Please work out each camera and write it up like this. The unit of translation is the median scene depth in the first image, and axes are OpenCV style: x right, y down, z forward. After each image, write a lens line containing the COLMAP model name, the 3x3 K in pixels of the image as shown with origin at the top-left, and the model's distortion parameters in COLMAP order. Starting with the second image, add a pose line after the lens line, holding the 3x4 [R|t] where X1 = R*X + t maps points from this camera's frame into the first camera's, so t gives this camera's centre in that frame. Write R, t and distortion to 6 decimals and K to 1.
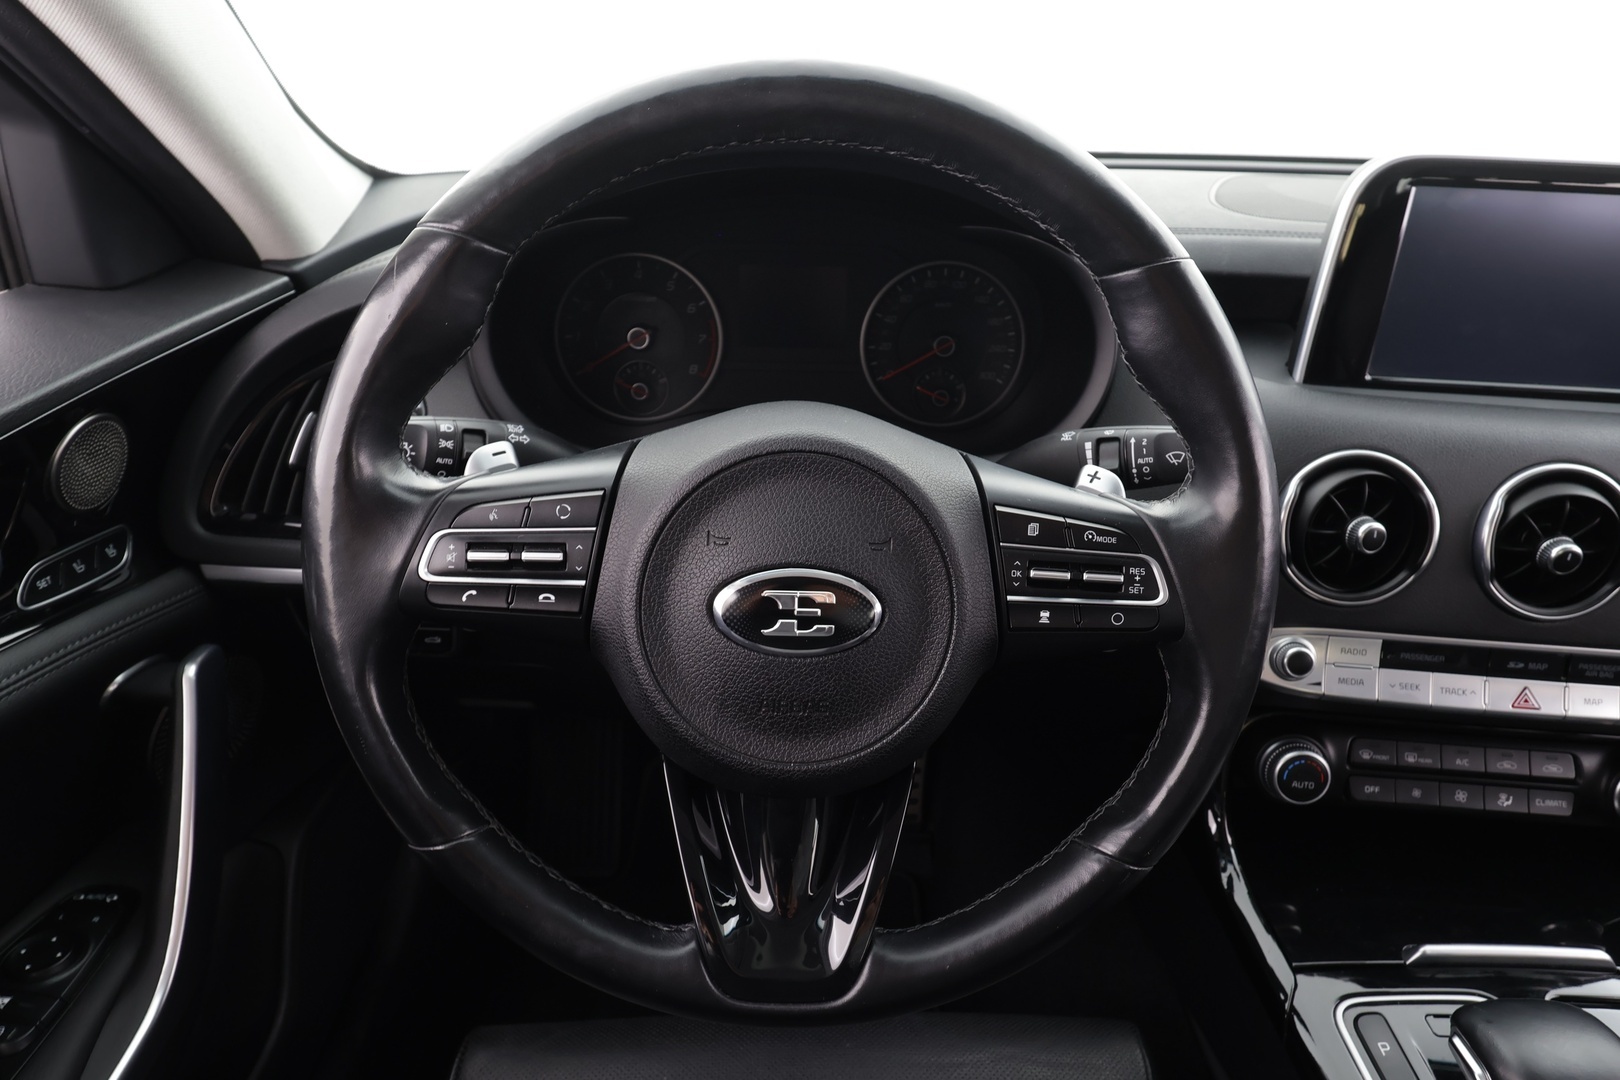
lens RADIAL K [[963.3, 0, 812.0], [0, 963.3, 541.9], [0, 0, 1]] dist [0.011308, -0.004150]
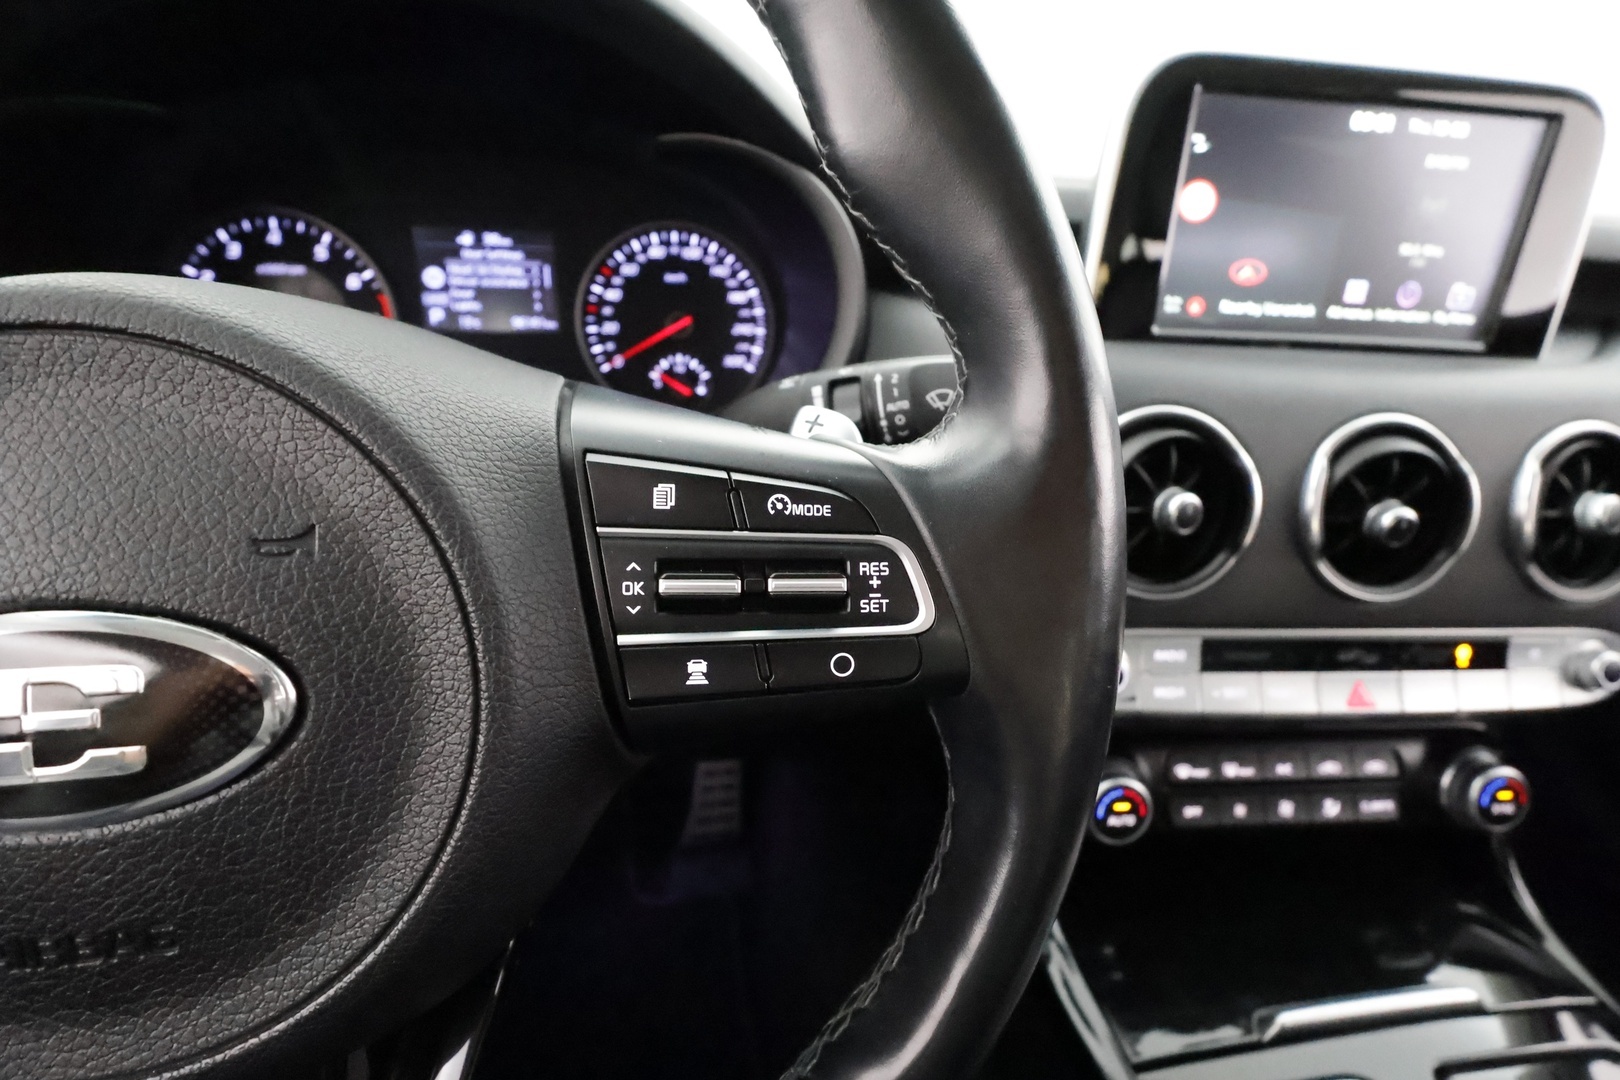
lens RADIAL K [[738.1, 0, 807.1], [0, 738.1, 545.8], [0, 0, 1]] dist [-0.001359, 0.001312]
pose [[0.986664, -0.057870, 0.152134, 0.228944], [0.062904, 0.997613, -0.028482, 0.025778], [-0.150123, 0.037672, 0.987949, 0.581621]]
